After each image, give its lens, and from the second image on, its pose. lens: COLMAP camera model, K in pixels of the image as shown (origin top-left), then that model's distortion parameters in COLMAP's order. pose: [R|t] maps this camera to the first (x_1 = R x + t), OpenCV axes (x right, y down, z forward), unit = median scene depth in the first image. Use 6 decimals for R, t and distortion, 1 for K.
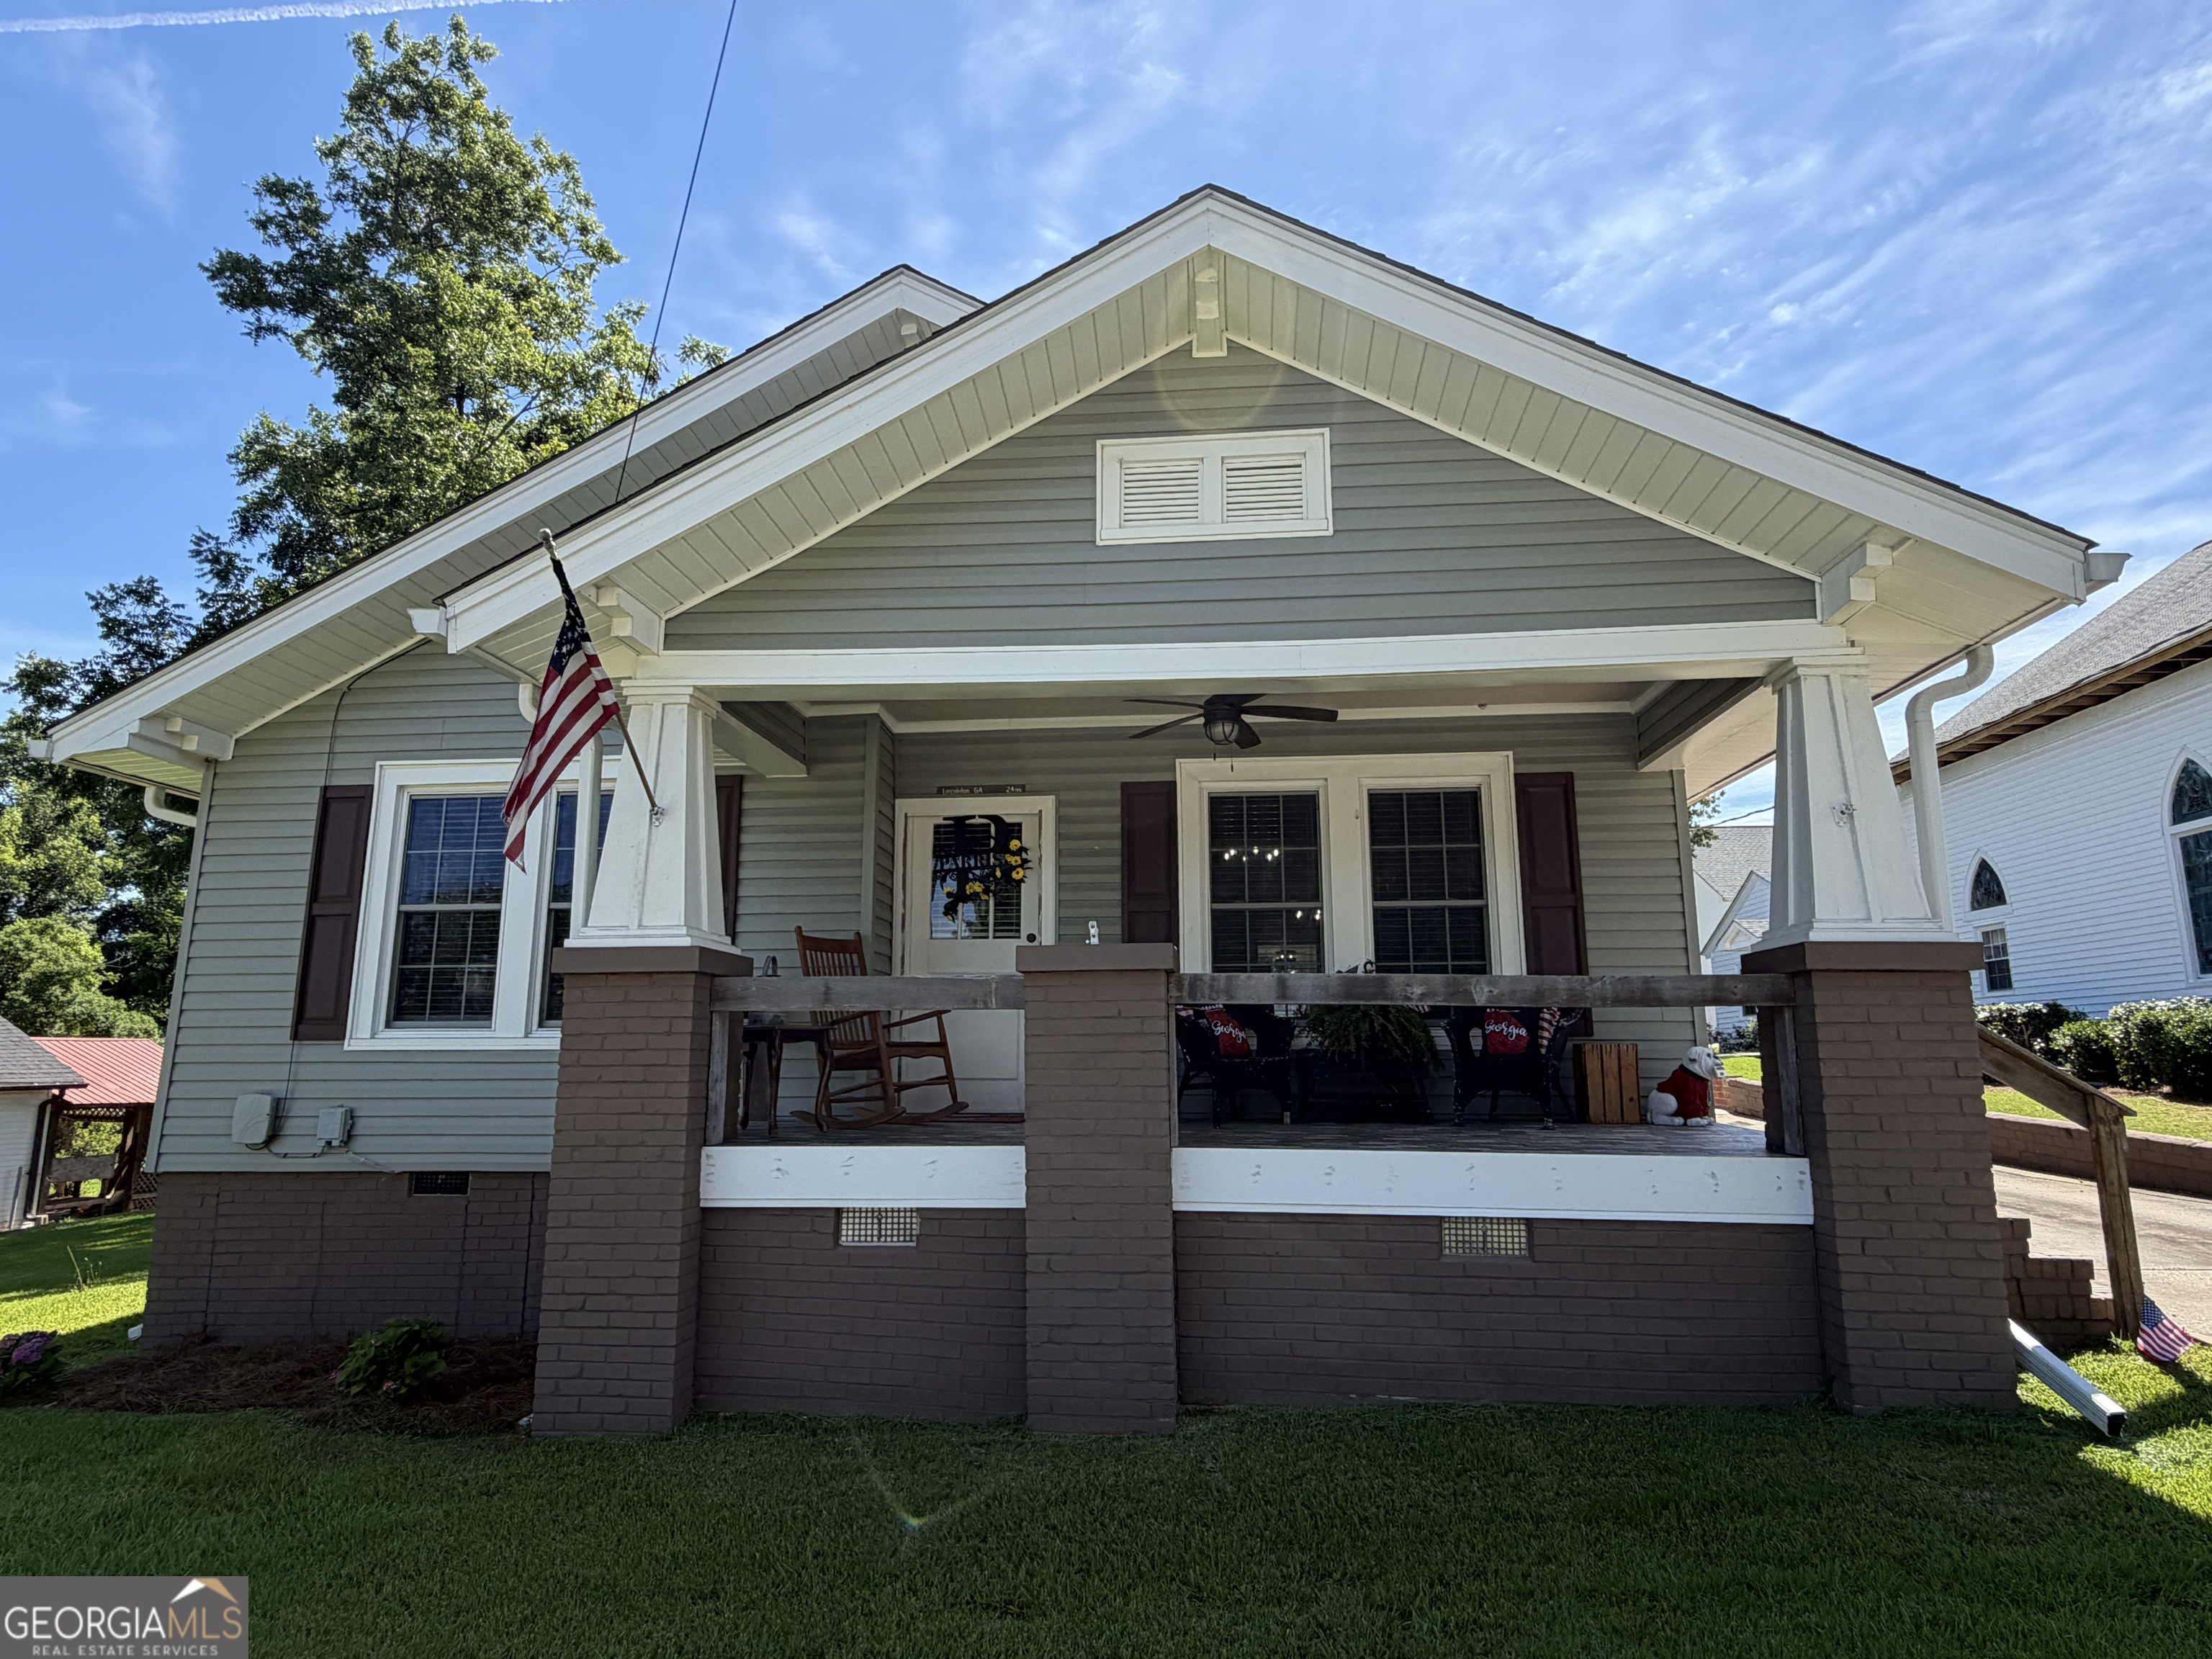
lens RADIAL K [[1236.9, 0, 1100.9], [0, 1236.9, 816.6], [0, 0, 1]] dist [-0.001683, -0.000078]
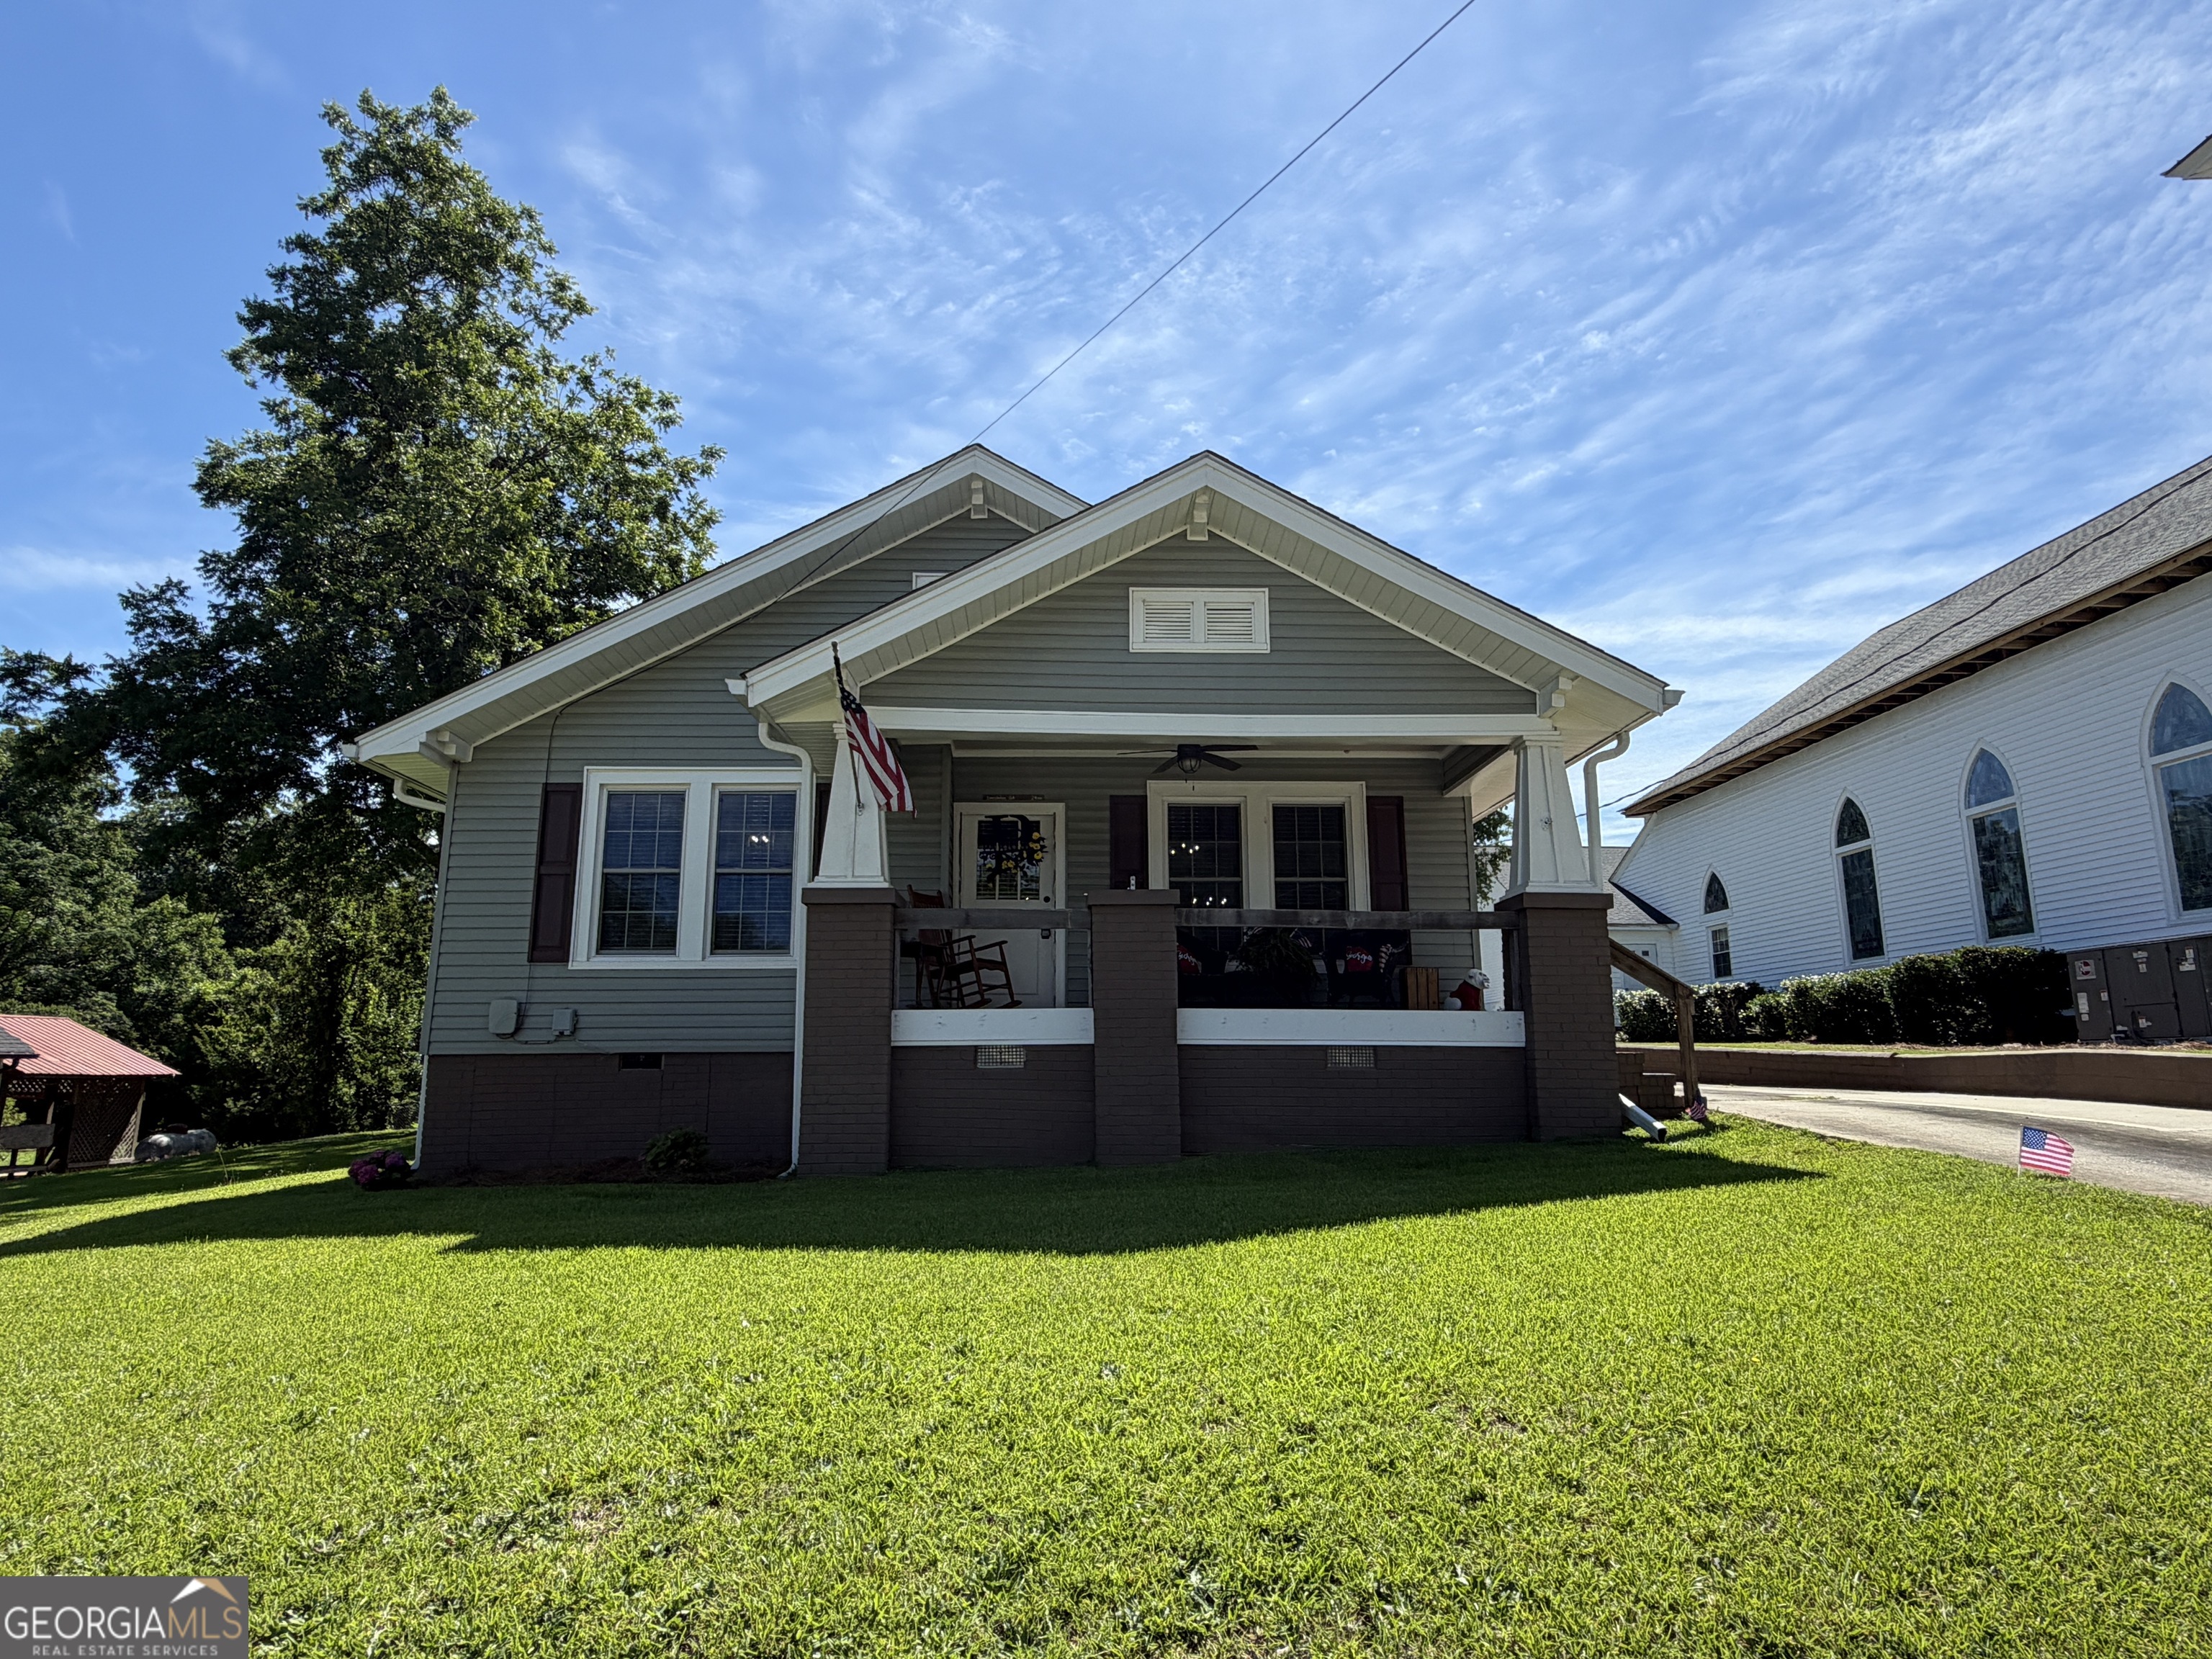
lens RADIAL K [[1236.9, 0, 1100.9], [0, 1236.9, 816.6], [0, 0, 1]] dist [-0.001683, -0.000078]
pose [[0.991614, 0.023878, 0.127011, -0.190481], [-0.022642, 0.999681, -0.011163, 0.015506], [-0.127237, 0.008194, 0.991838, -0.490848]]
